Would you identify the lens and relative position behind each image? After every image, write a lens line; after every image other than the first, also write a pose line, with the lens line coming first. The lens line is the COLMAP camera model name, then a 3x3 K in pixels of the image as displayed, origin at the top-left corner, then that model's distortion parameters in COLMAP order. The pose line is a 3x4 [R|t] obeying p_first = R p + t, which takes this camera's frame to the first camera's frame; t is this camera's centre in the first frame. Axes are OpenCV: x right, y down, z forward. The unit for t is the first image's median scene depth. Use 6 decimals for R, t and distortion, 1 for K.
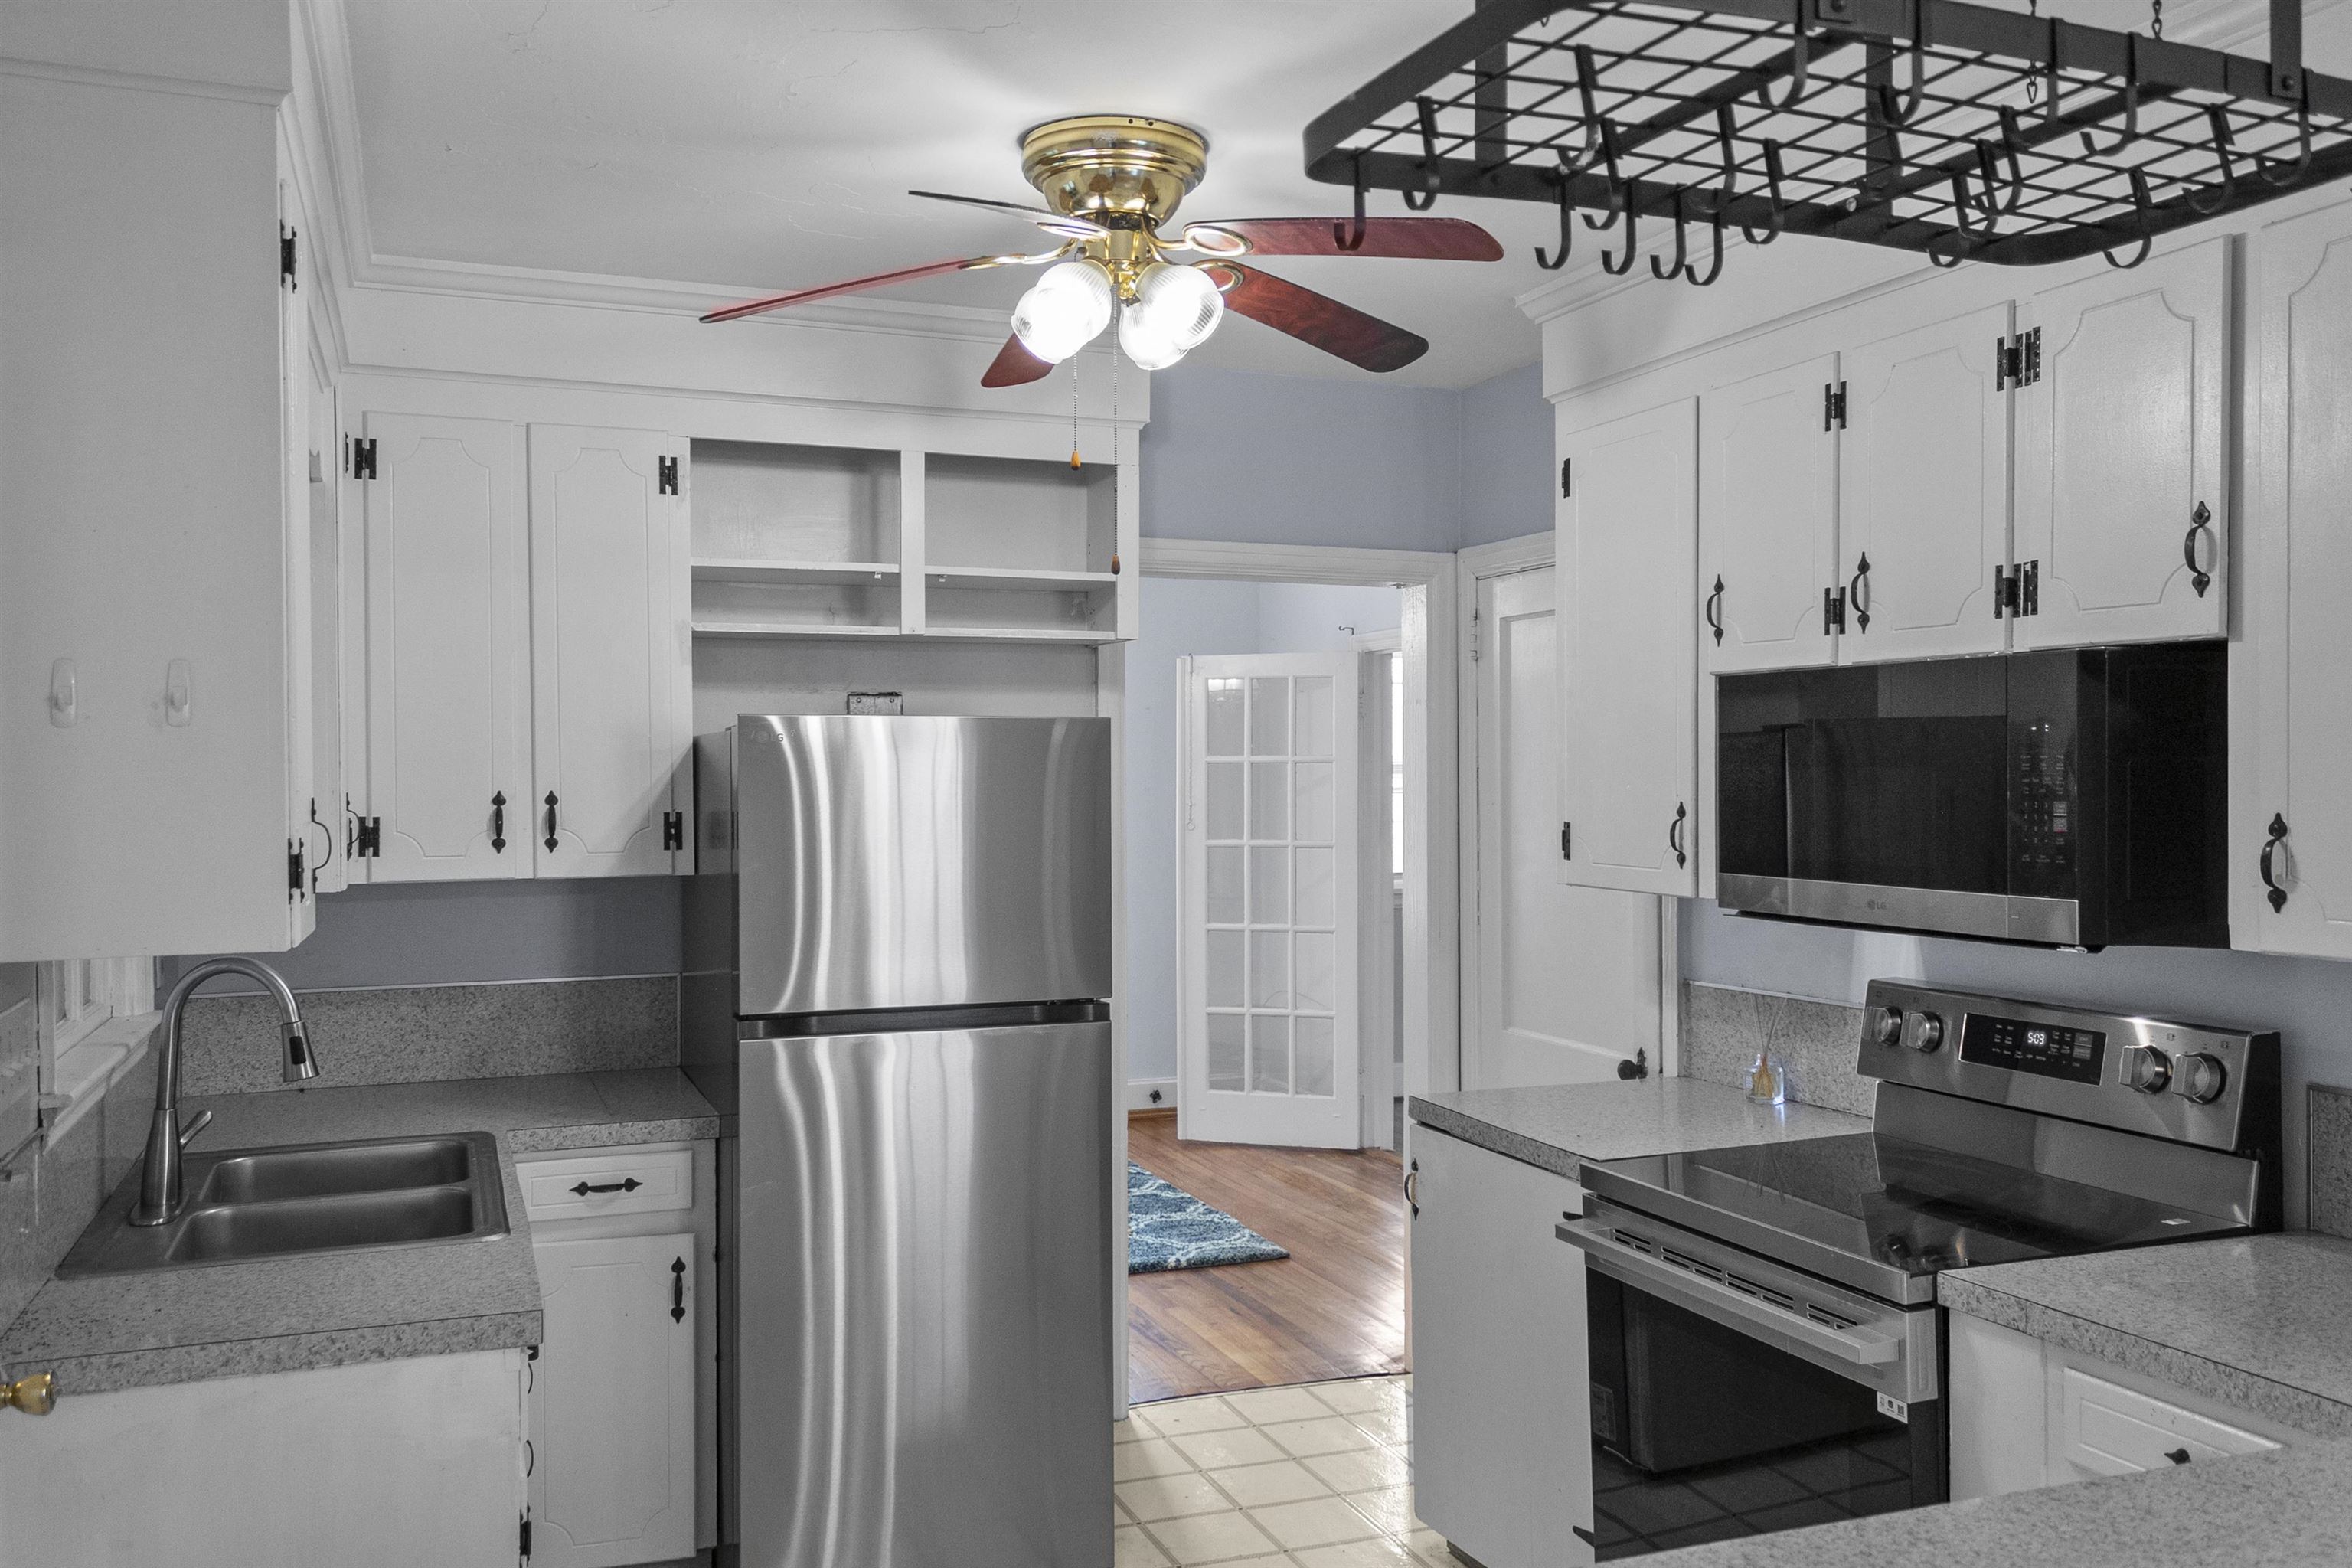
lens RADIAL K [[1923.4, 0, 1180.3], [0, 1923.4, 856.9], [0, 0, 1]] dist [0.006682, -0.003351]
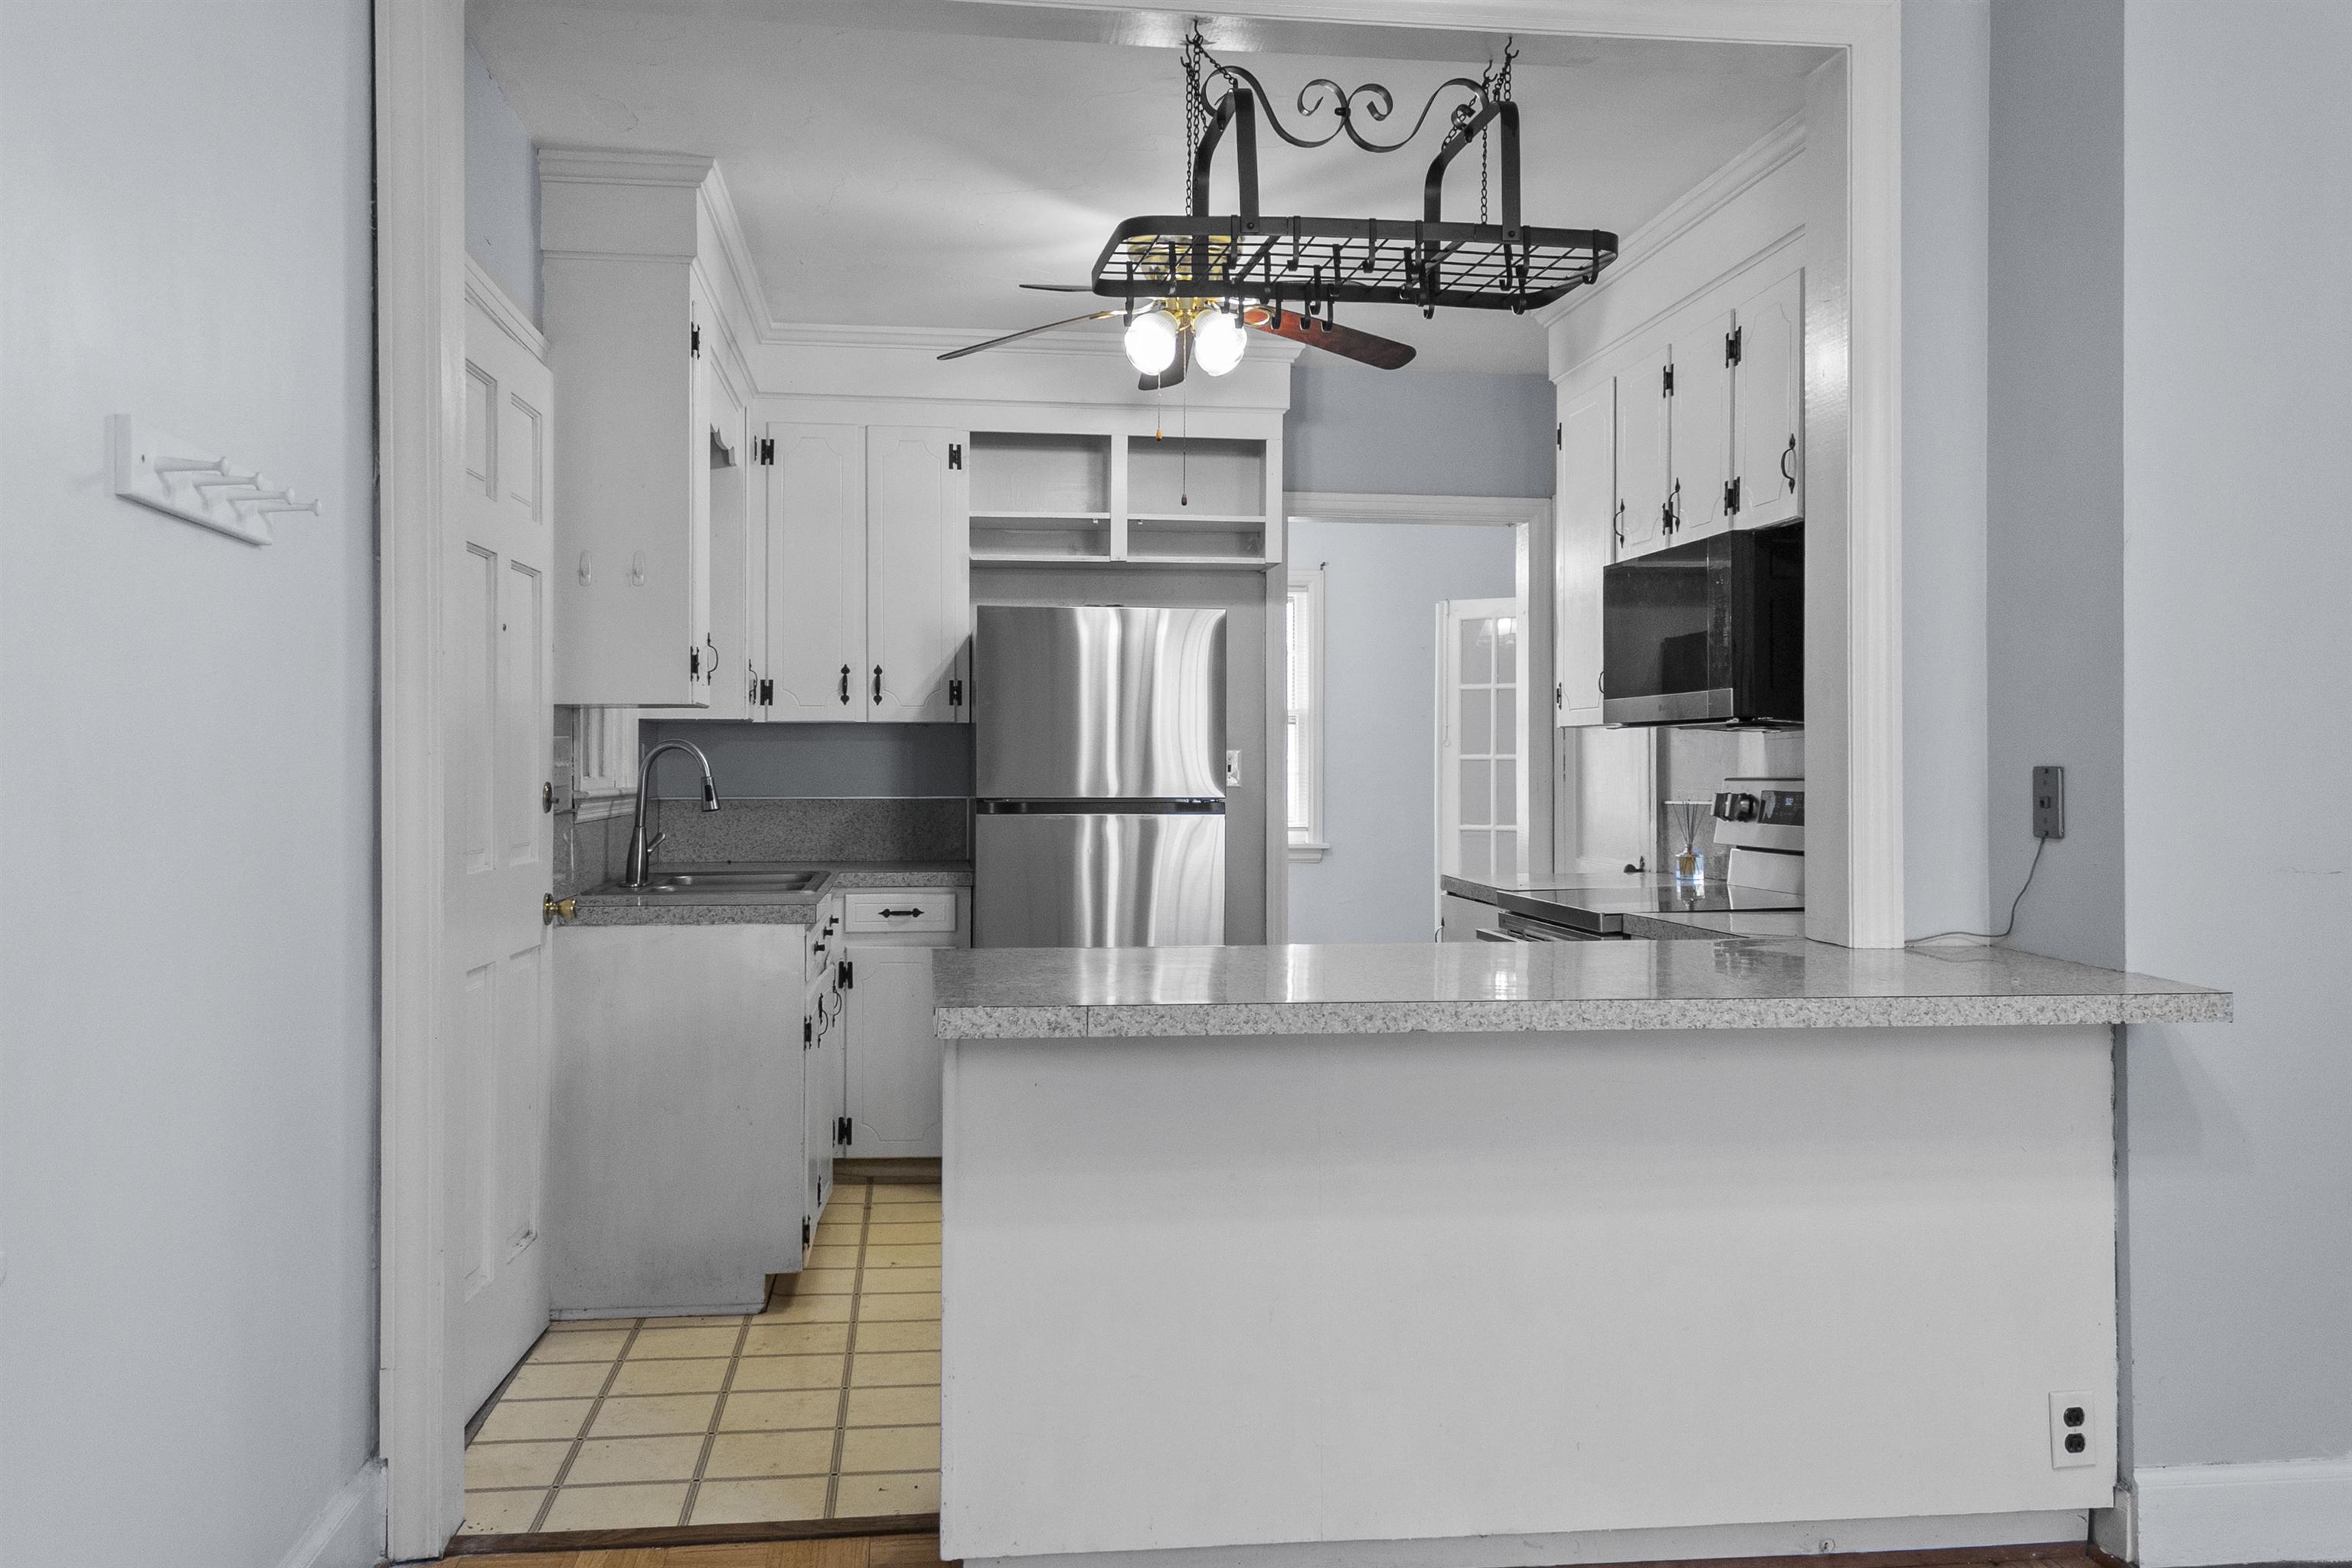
lens RADIAL K [[1923.4, 0, 1180.3], [0, 1923.4, 856.9], [0, 0, 1]] dist [0.006682, -0.003351]
pose [[0.971960, 0.014919, -0.234671, 0.268012], [-0.013782, 0.999884, 0.006485, 0.104751], [0.234740, -0.003069, 0.972053, -0.432946]]
